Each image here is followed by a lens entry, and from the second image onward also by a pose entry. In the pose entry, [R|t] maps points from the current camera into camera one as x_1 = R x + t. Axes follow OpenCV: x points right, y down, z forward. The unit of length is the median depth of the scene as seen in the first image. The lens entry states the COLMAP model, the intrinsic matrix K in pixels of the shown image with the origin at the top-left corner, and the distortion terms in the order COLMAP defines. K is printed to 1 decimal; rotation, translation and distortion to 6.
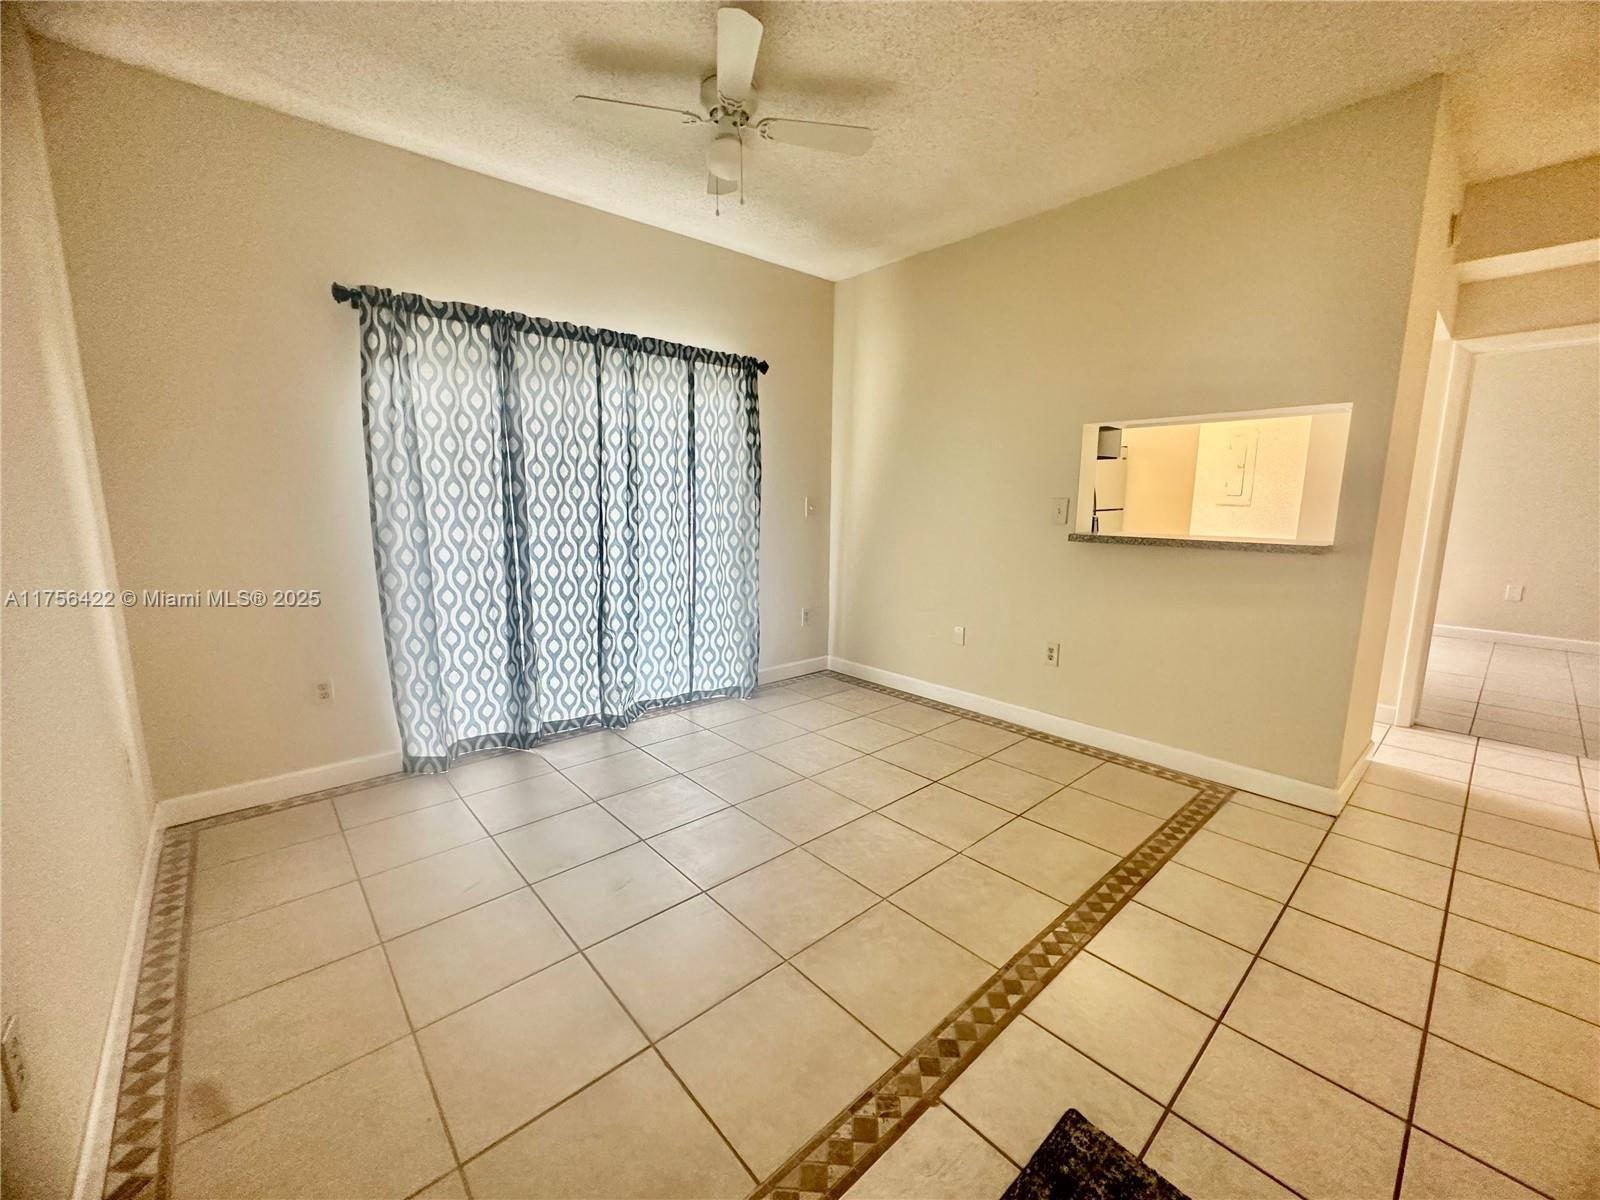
lens RADIAL K [[639.5, 0, 806.3], [0, 639.5, 599.5], [0, 0, 1]] dist [-0.000714, -0.000914]
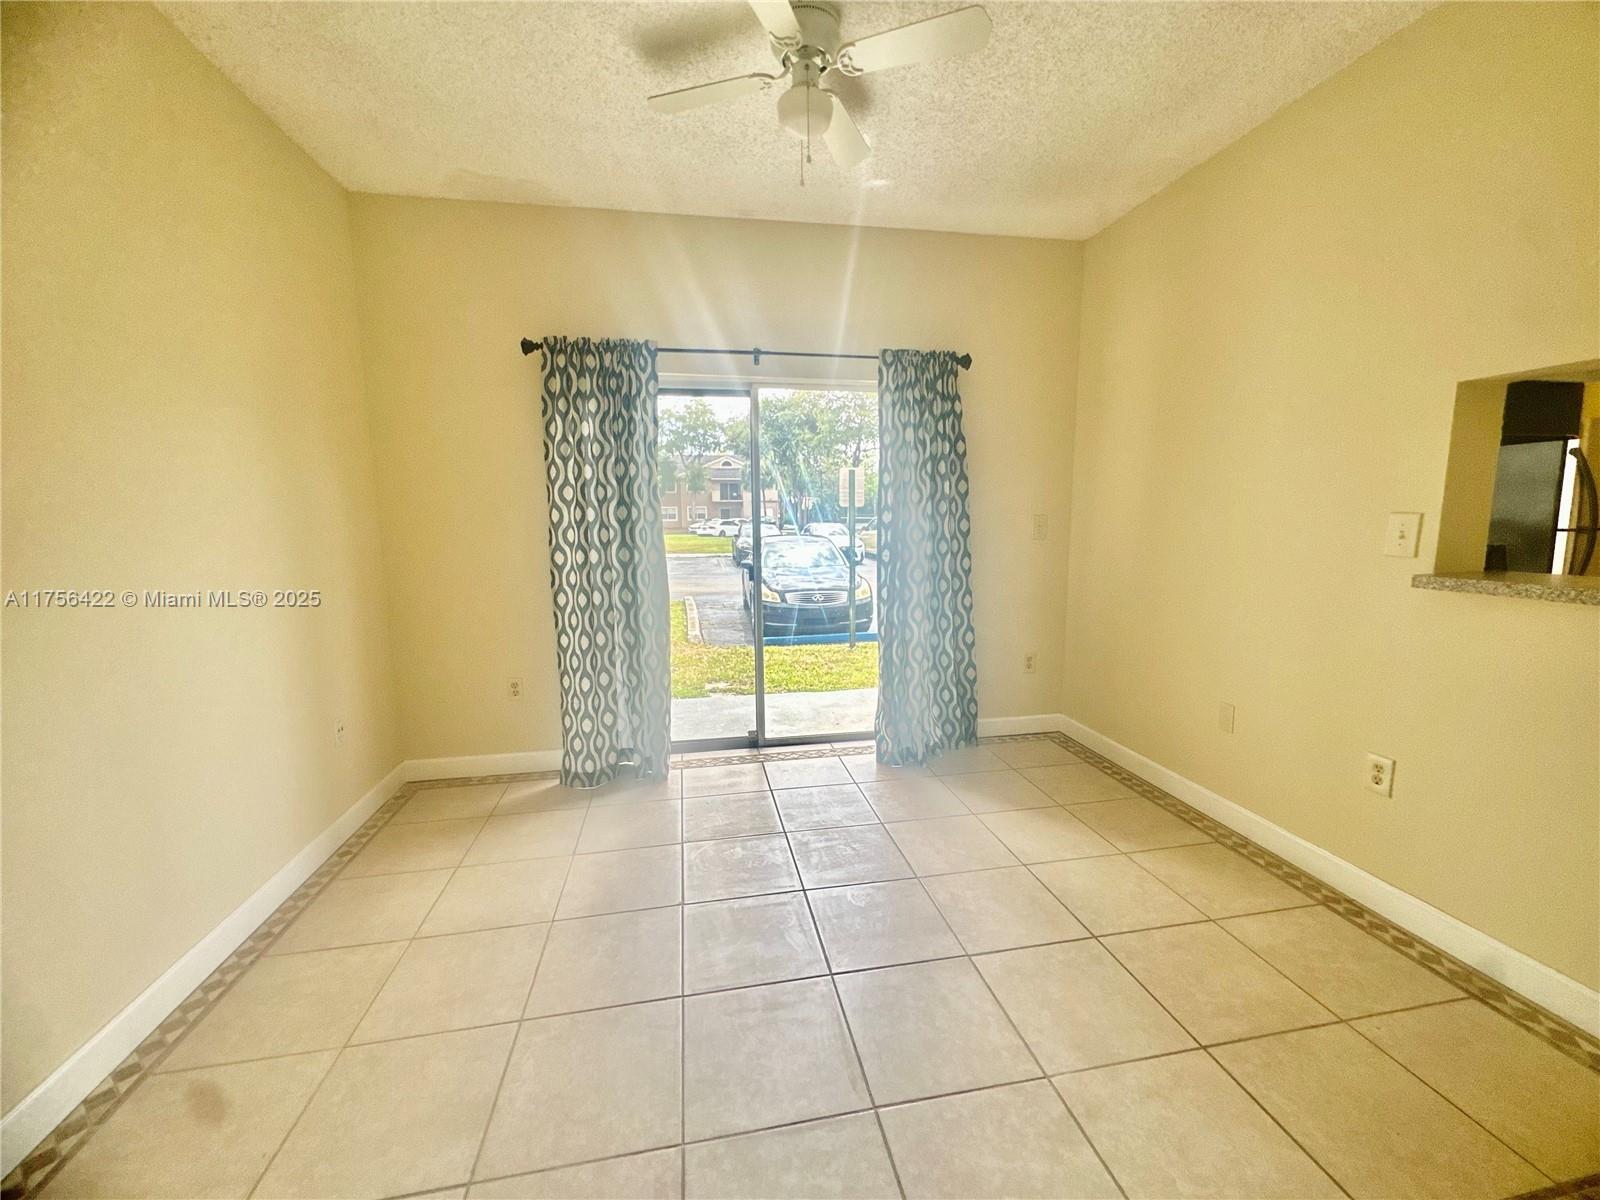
lens RADIAL K [[639.5, 0, 799.2], [0, 639.5, 599.4], [0, 0, 1]] dist [-0.000714, -0.000914]
pose [[0.852651, 0.053158, -0.519770, 0.271072], [-0.066748, 0.997742, -0.007455, -0.043823], [0.518200, 0.041050, 0.854273, 0.254070]]
